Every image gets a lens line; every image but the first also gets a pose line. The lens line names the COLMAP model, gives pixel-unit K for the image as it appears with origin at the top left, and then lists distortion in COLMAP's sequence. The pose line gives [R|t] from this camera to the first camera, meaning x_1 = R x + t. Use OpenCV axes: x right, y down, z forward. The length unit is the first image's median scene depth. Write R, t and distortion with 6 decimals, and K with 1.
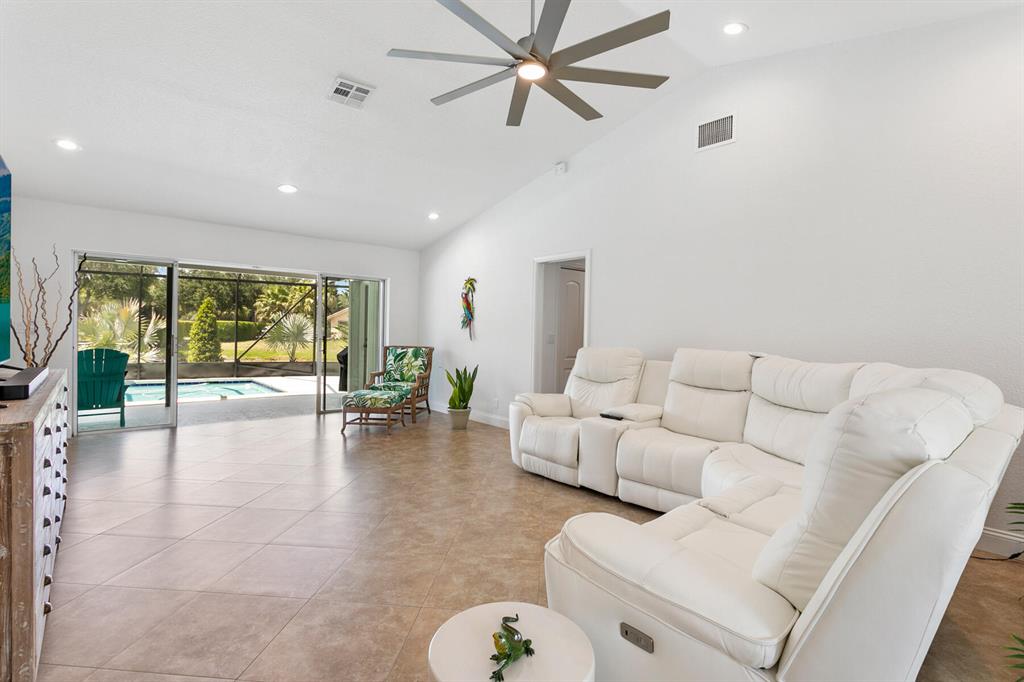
lens RADIAL K [[497.7, 0, 512.0], [0, 497.7, 341.0], [0, 0, 1]] dist [-0.000037, -0.000026]
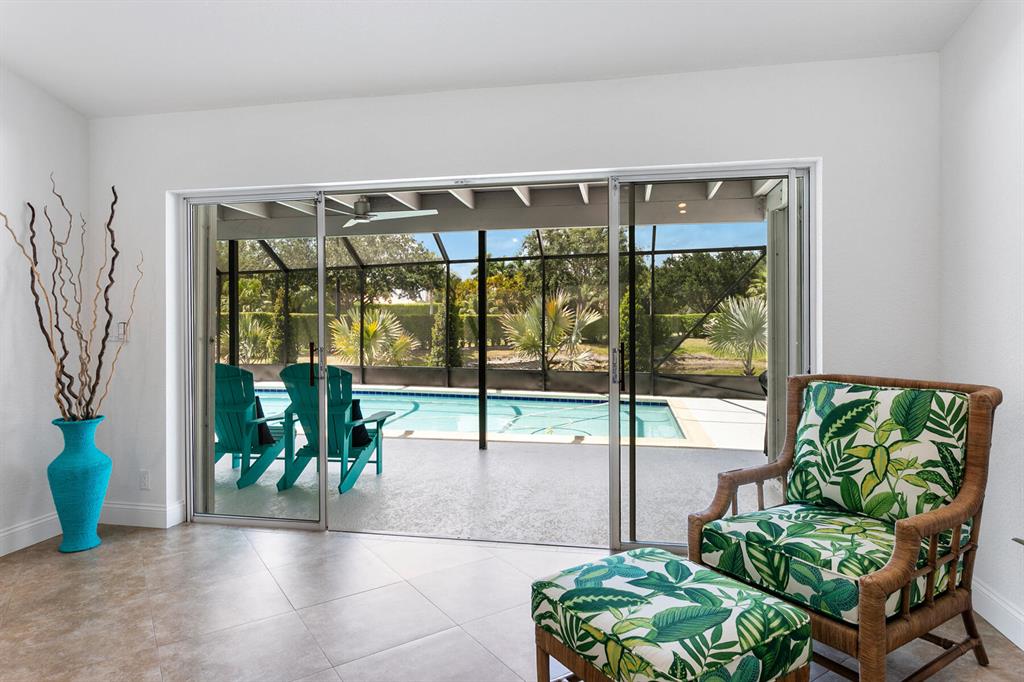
lens RADIAL K [[604.8, 0, 511.6], [0, 604.8, 323.7], [0, 0, 1]] dist [-0.000975, -0.000358]
pose [[0.636243, -0.019457, -0.771244, -0.083407], [0.003716, 0.999748, -0.022156, -0.014042], [0.771480, 0.011231, 0.636154, 0.646810]]
